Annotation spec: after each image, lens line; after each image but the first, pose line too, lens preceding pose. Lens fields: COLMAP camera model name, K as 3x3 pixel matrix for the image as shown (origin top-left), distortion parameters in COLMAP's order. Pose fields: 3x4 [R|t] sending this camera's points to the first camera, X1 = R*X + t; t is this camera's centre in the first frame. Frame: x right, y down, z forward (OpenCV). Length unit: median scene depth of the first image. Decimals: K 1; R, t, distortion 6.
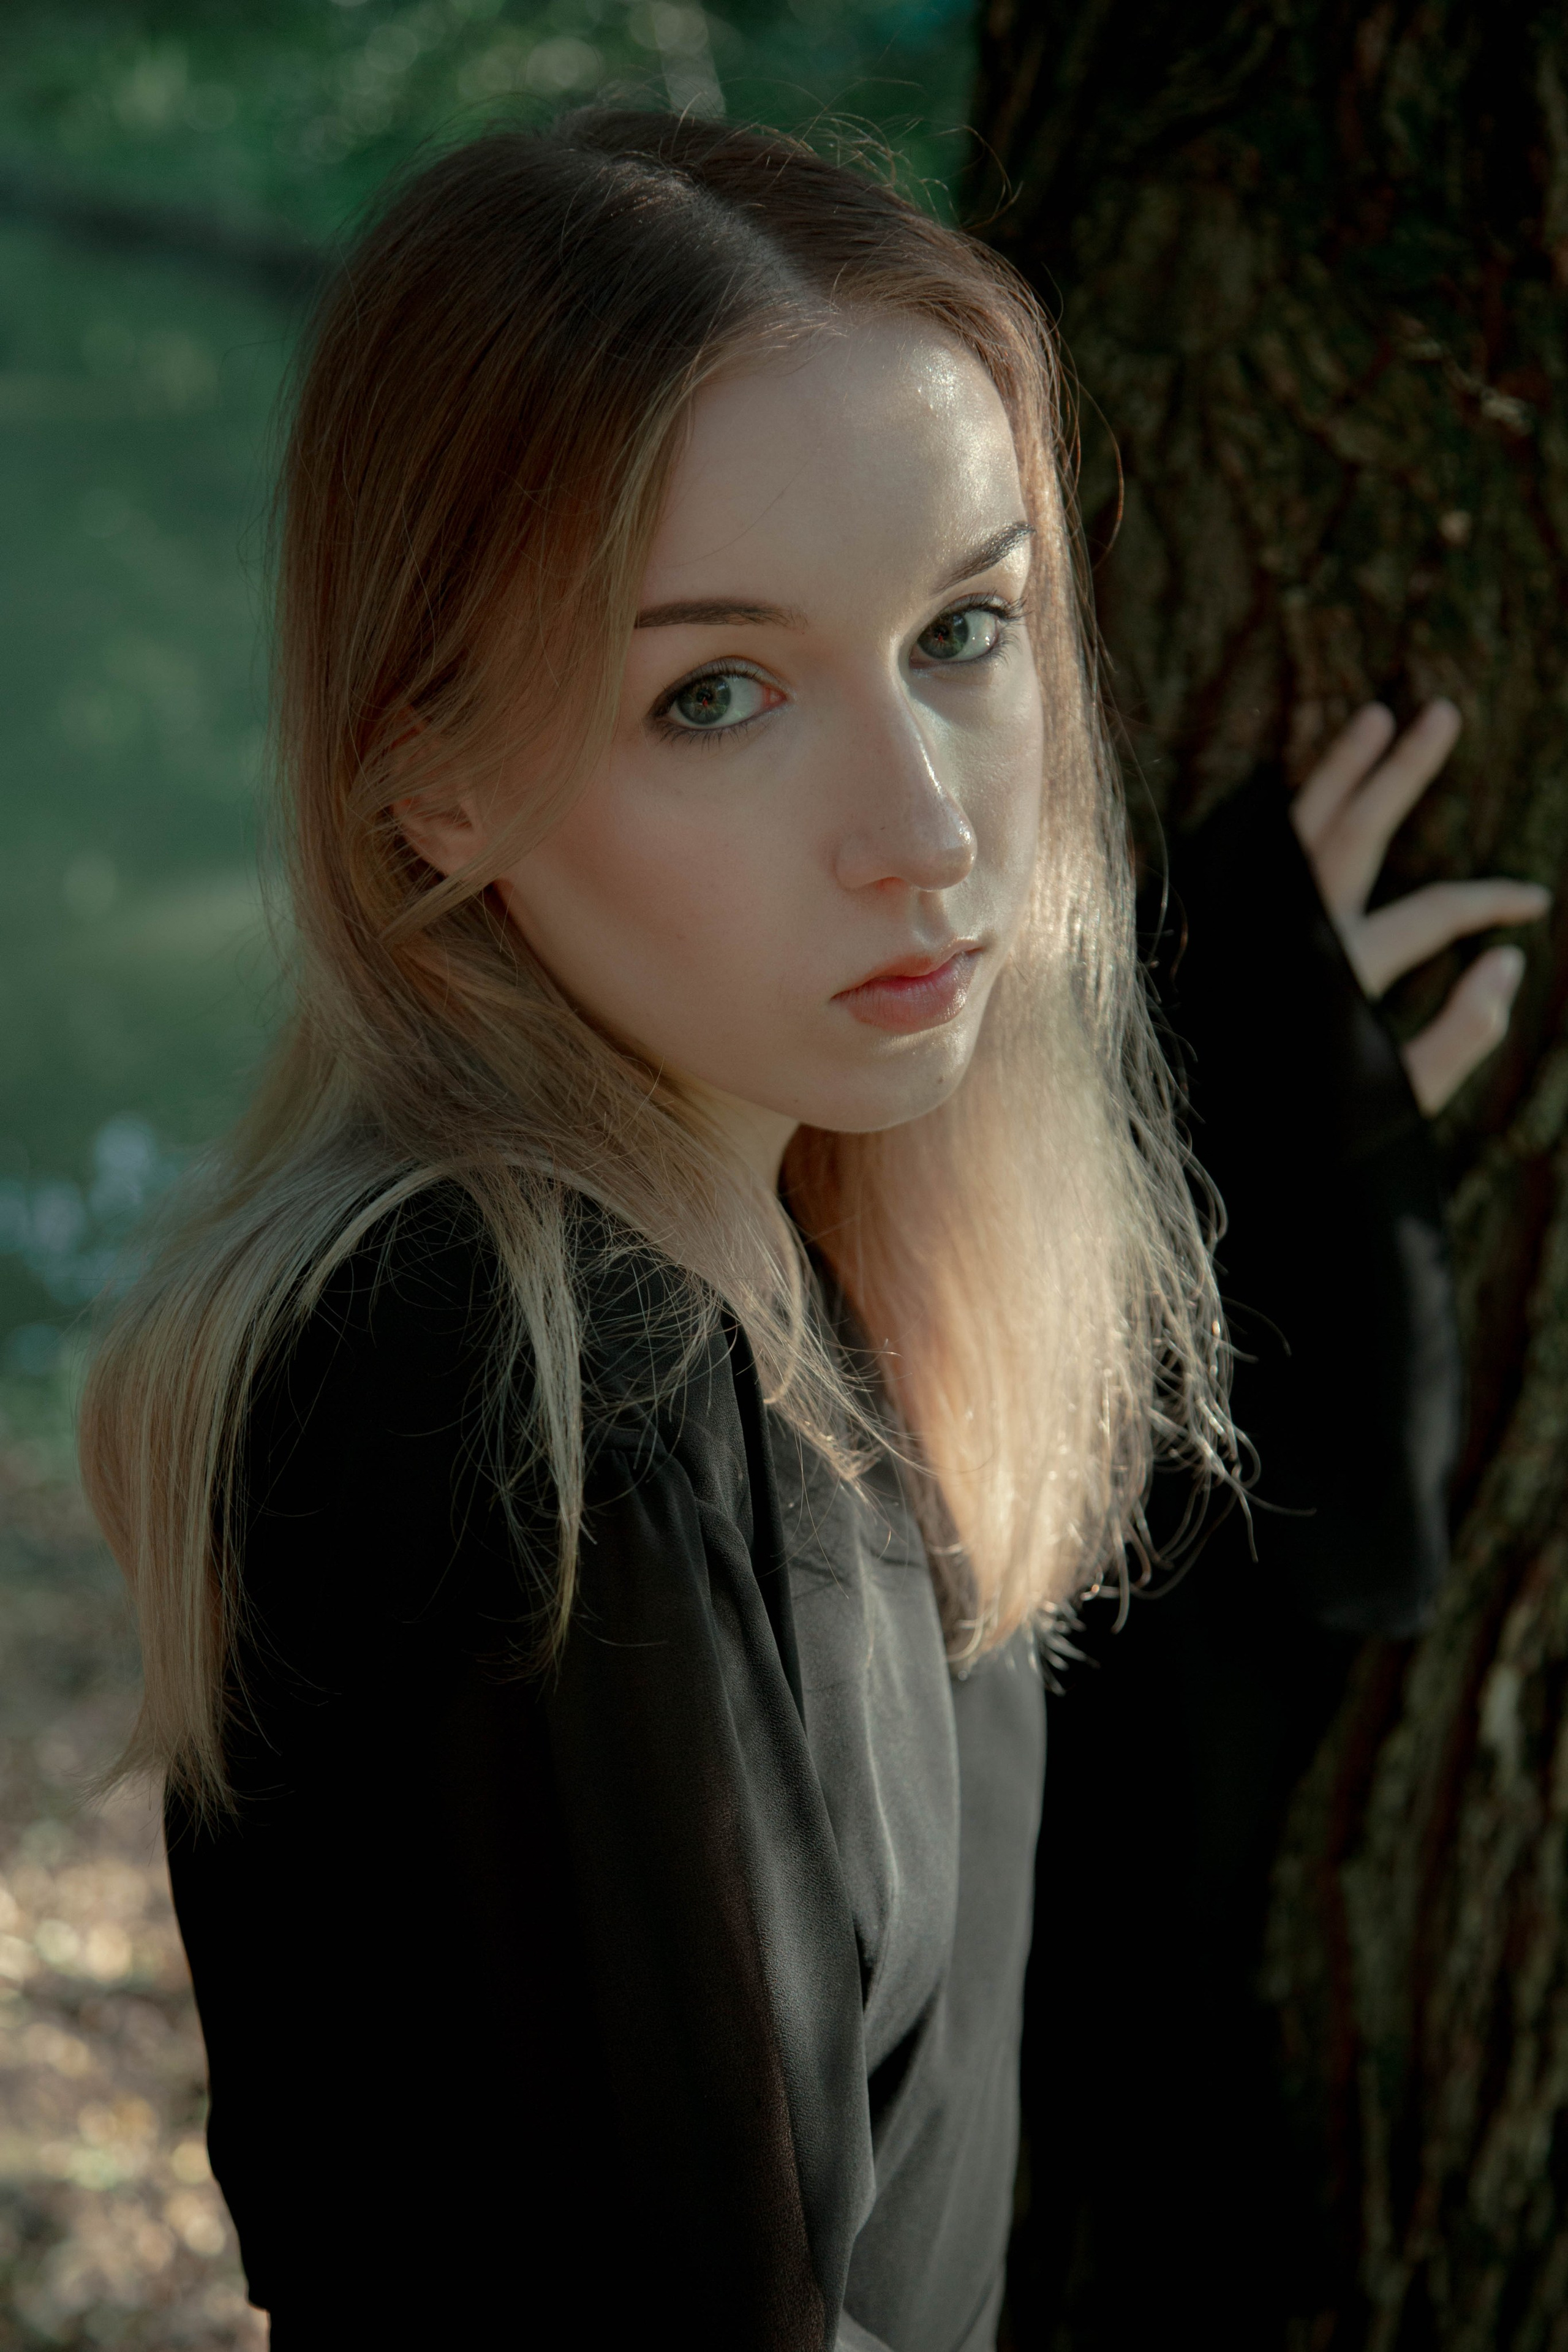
lens RADIAL K [[3808.1, 0, 787.2], [0, 3808.1, 1235.9], [0, 0, 1]] dist [0.189252, 0.148674]
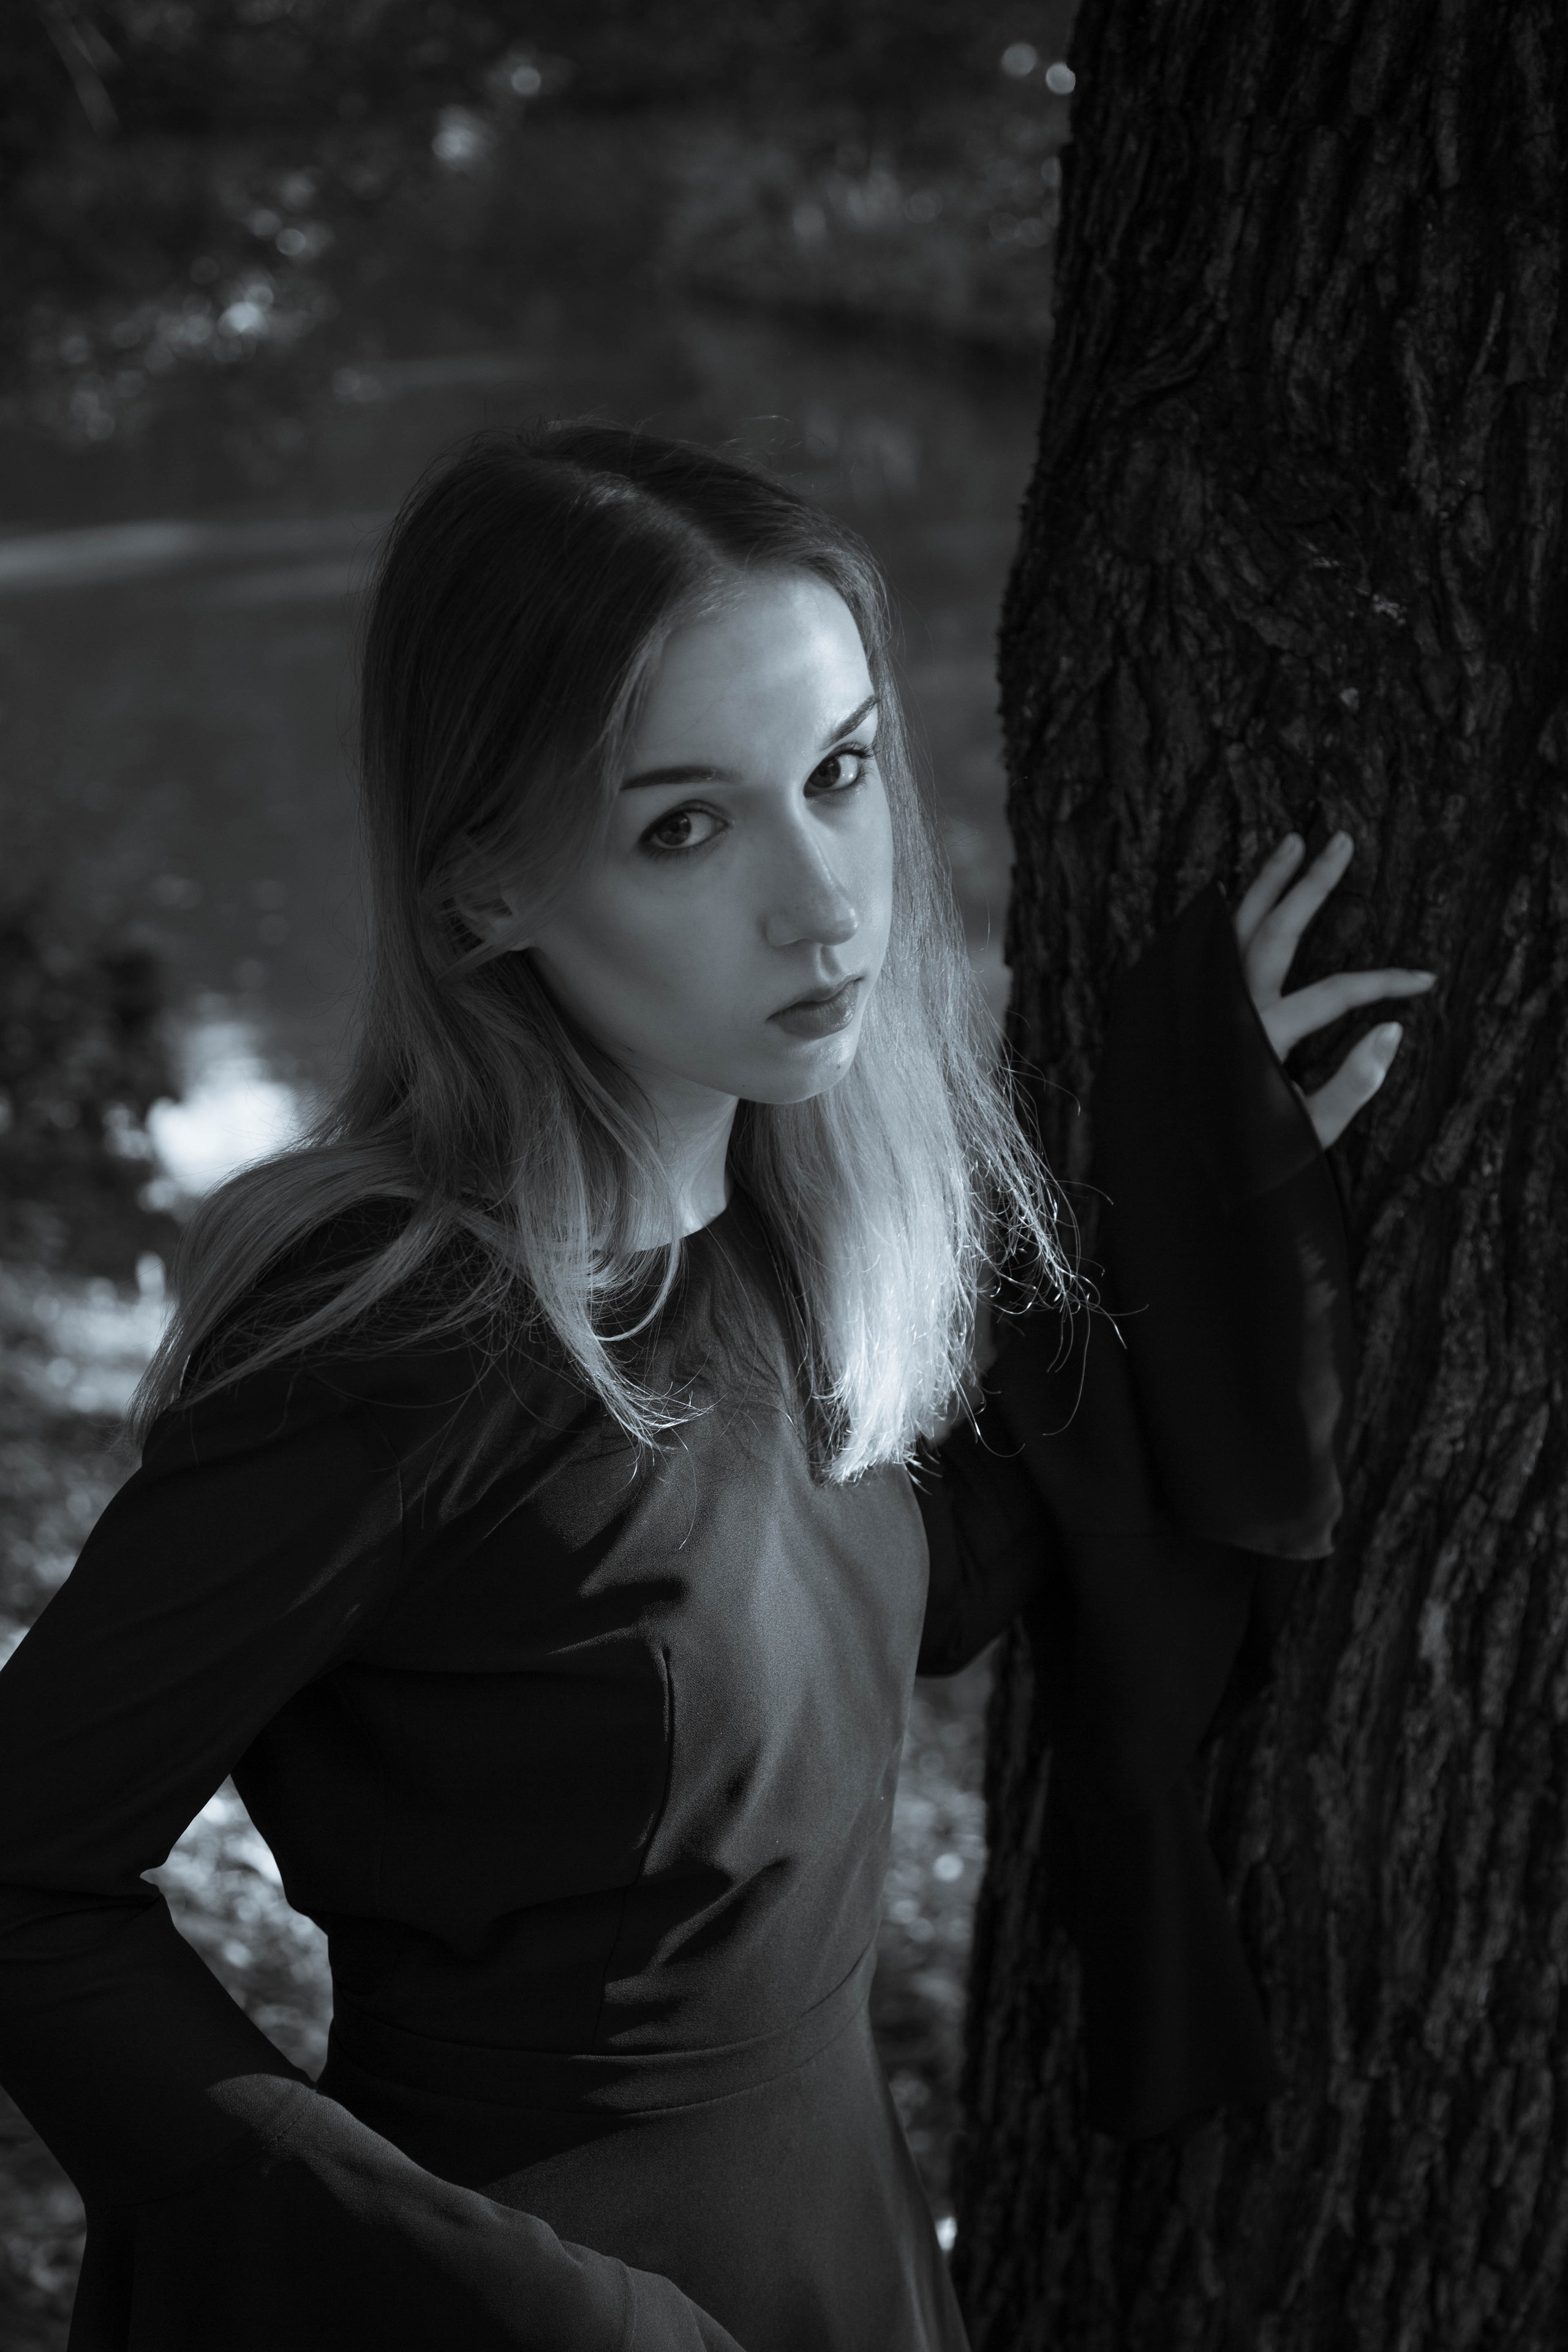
lens RADIAL K [[3808.1, 0, 787.2], [0, 3808.1, 1235.9], [0, 0, 1]] dist [0.189252, 0.148674]
pose [[0.979868, 0.028819, -0.197556, 0.245498], [-0.033741, 0.999197, -0.021596, 0.030985], [0.196775, 0.027827, 0.980054, -0.294101]]
